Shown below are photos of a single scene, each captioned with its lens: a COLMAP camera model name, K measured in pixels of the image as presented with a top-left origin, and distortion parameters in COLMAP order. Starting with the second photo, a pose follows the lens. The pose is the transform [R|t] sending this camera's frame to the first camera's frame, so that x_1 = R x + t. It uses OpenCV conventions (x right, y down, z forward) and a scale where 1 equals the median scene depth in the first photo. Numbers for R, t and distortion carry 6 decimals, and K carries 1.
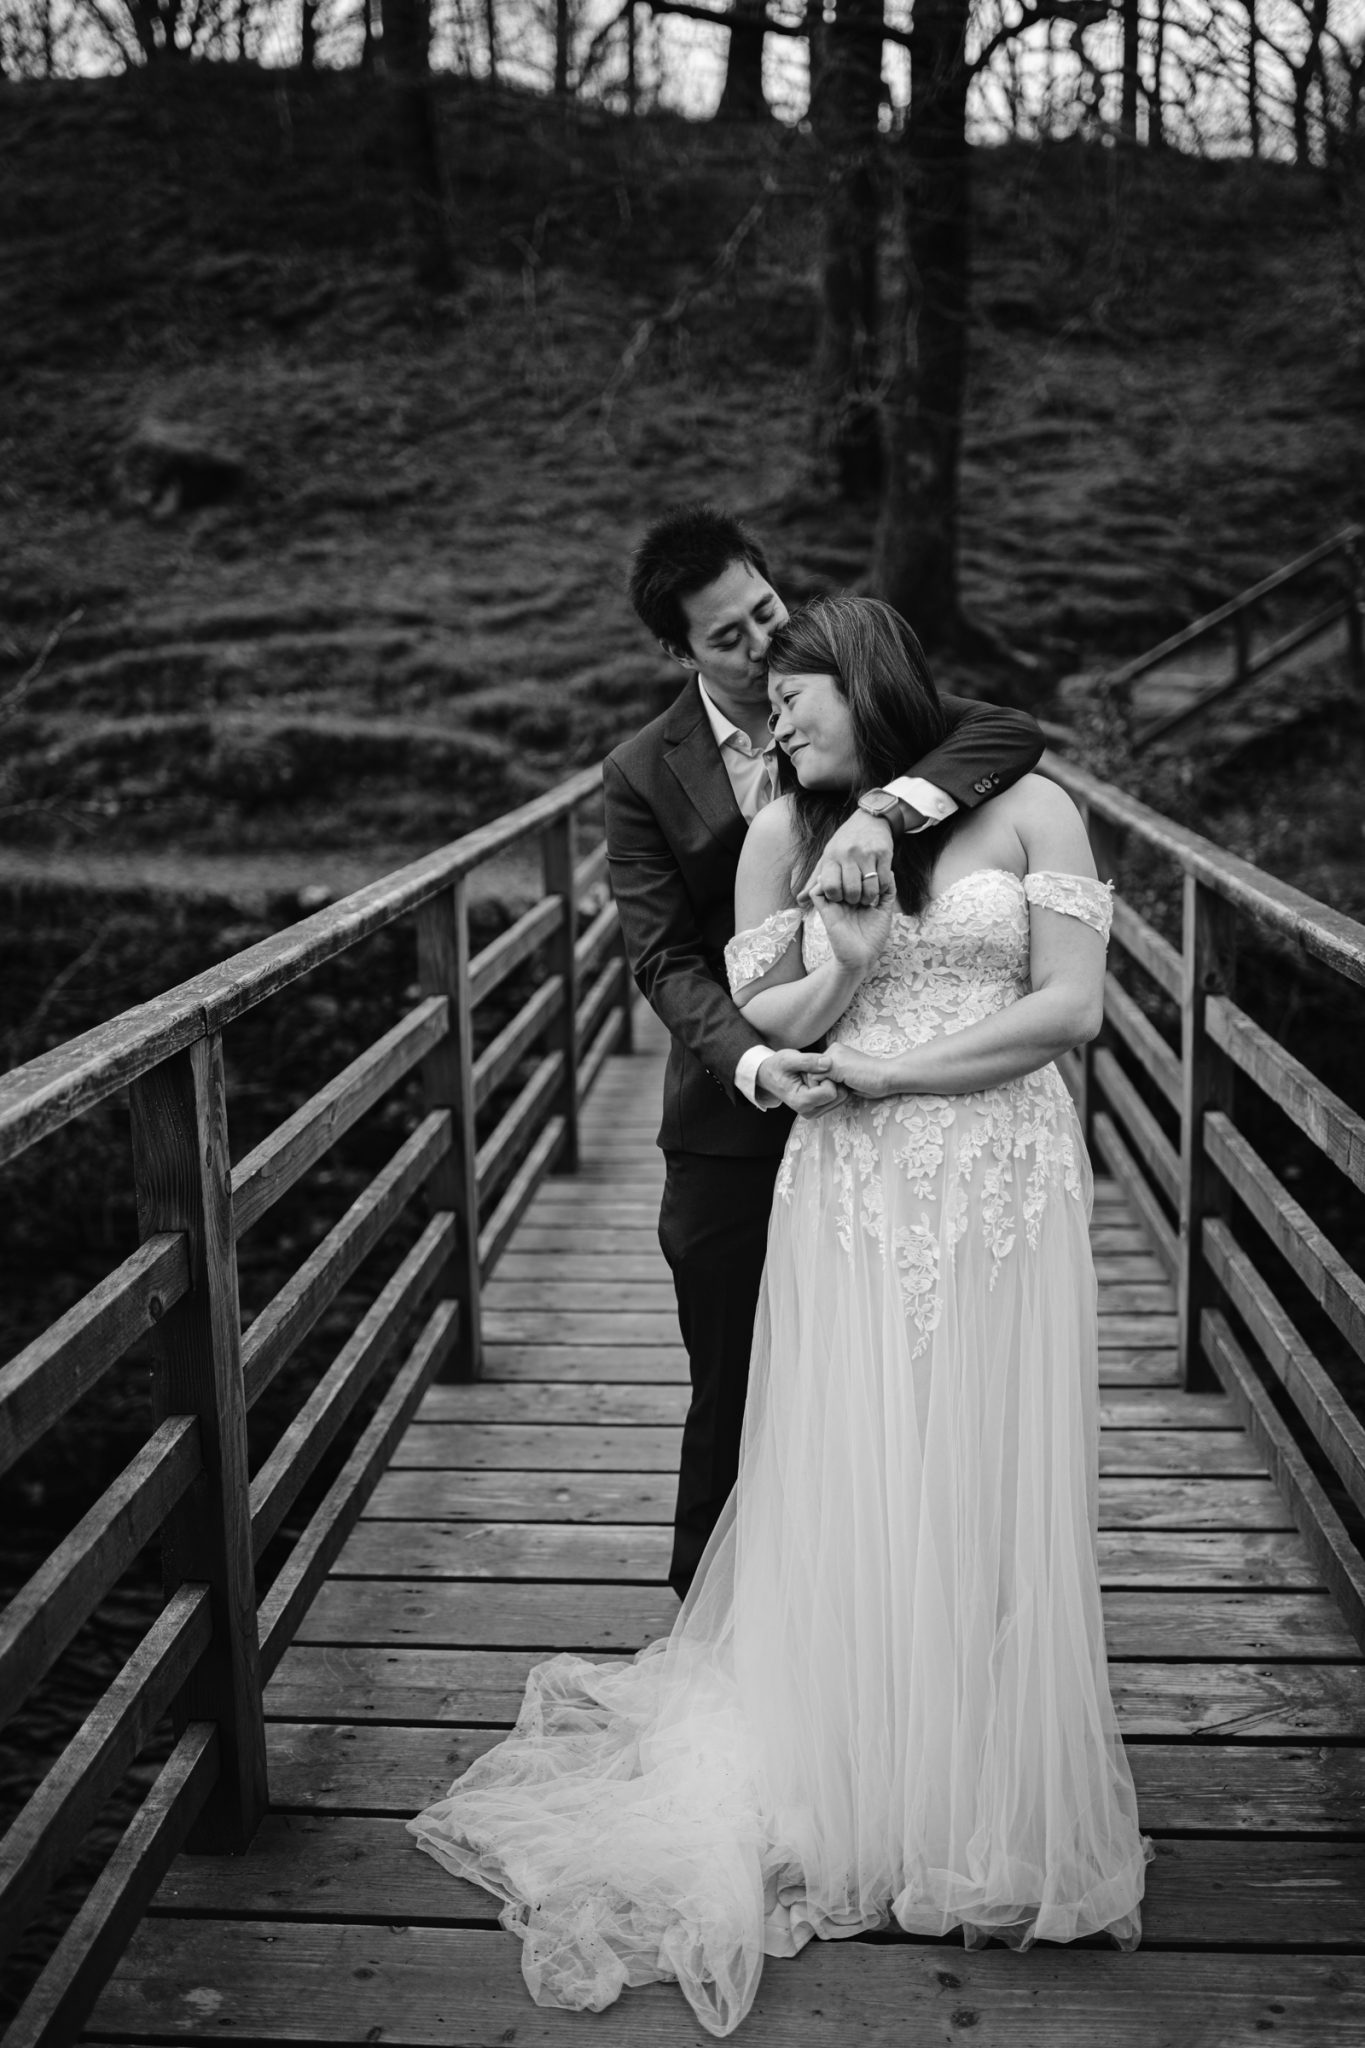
lens RADIAL K [[2090.5, 0, 682.5], [0, 2090.5, 1024.0], [0, 0, 1]] dist [0.005092, 0.000465]
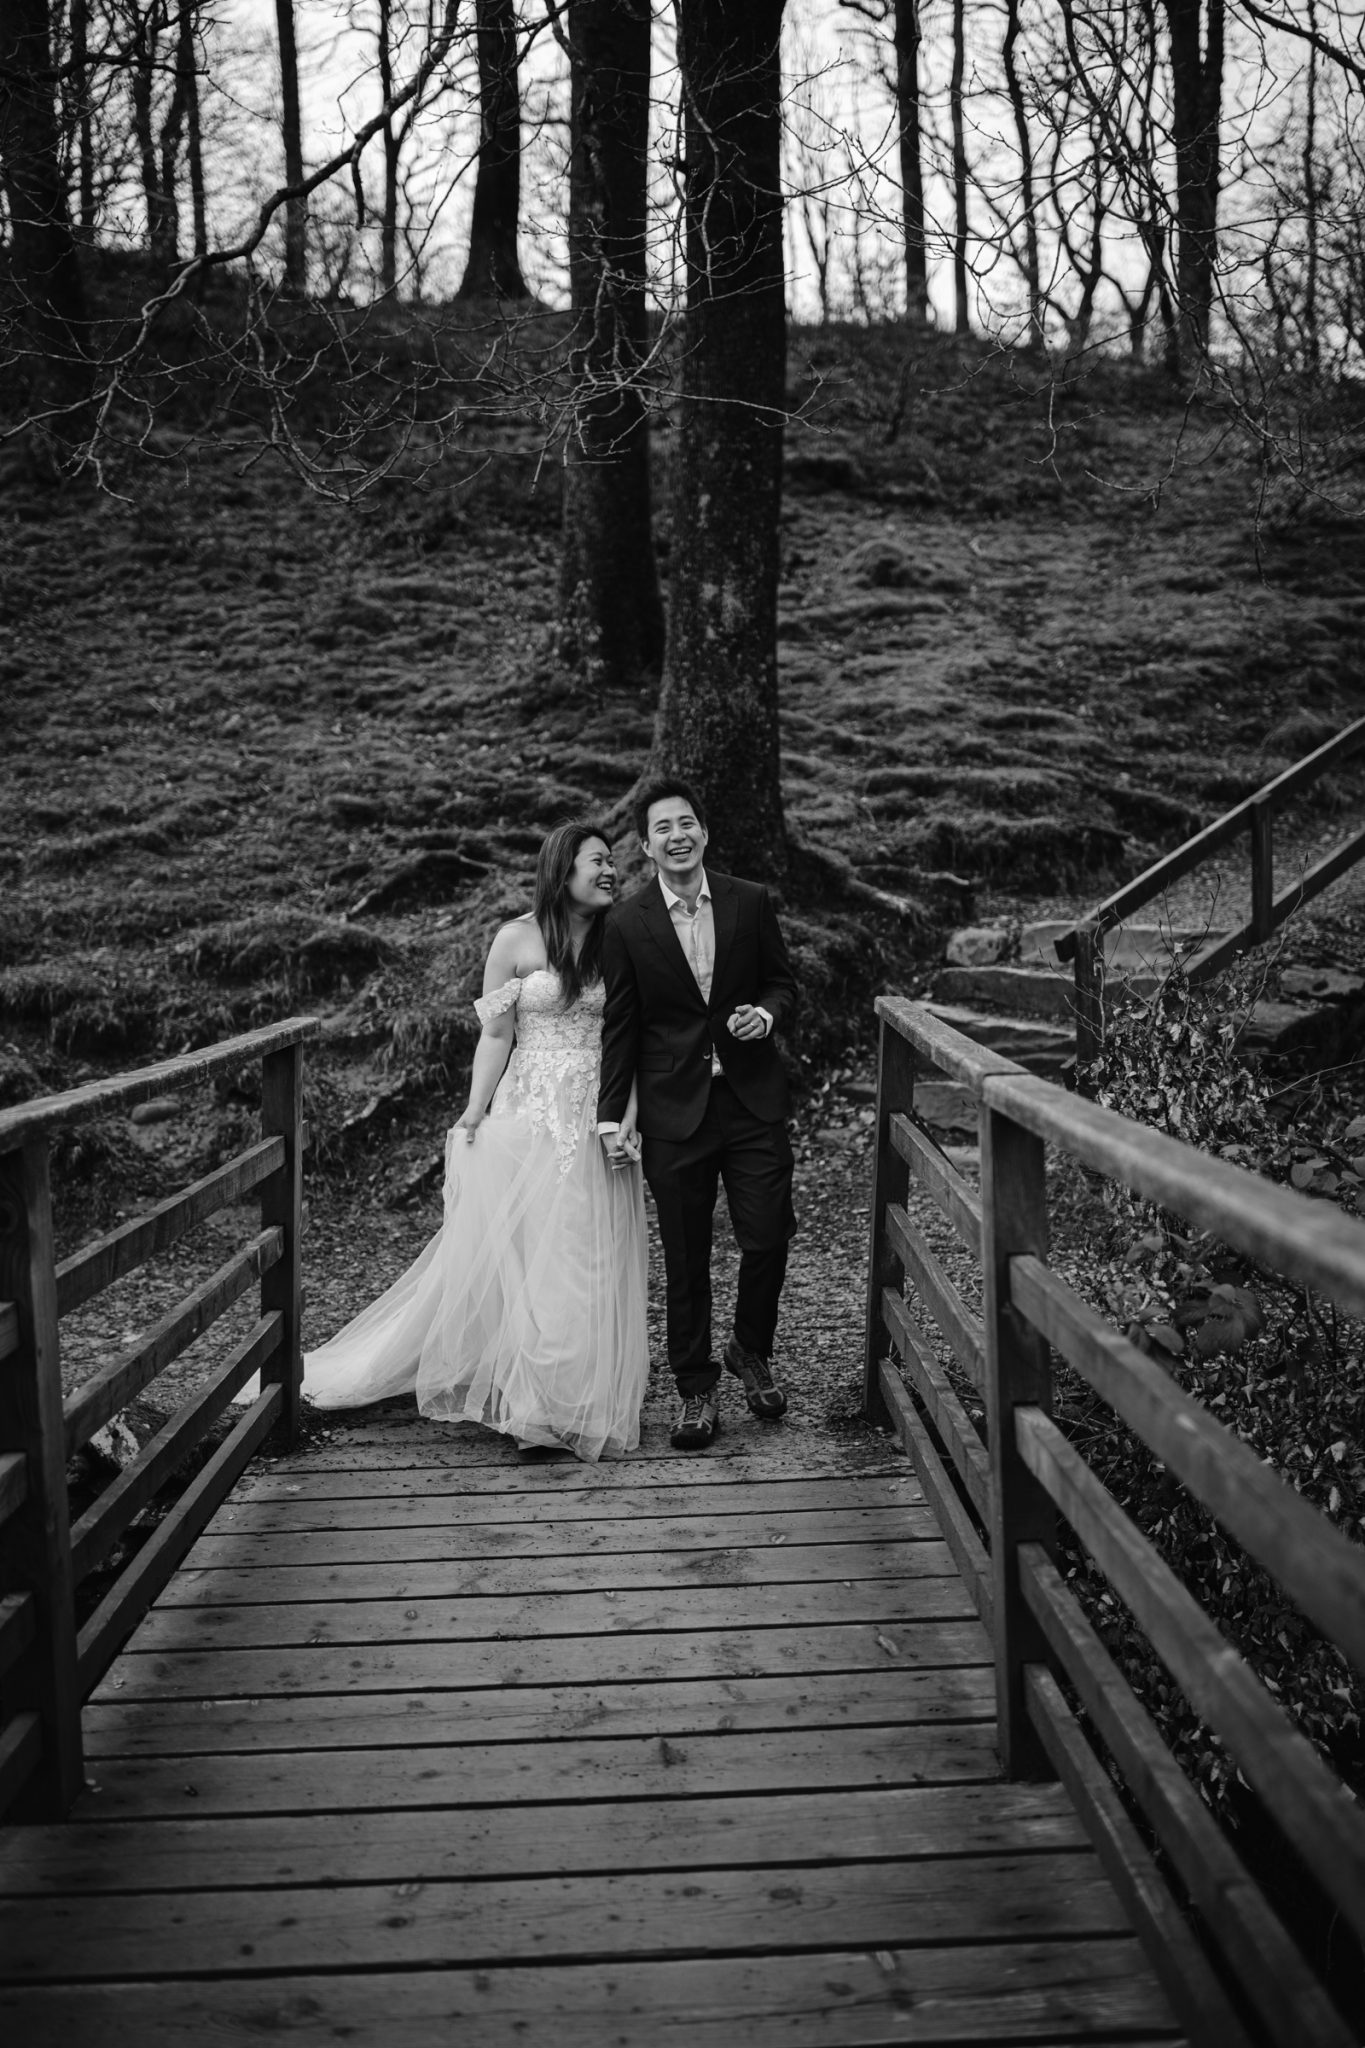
lens RADIAL K [[2090.5, 0, 682.5], [0, 2090.5, 1024.0], [0, 0, 1]] dist [0.005092, 0.000465]
pose [[0.995168, -0.020186, 0.096090, 0.032227], [0.031746, 0.992225, -0.120340, -0.052769], [-0.092914, 0.122809, 0.988071, 0.322102]]
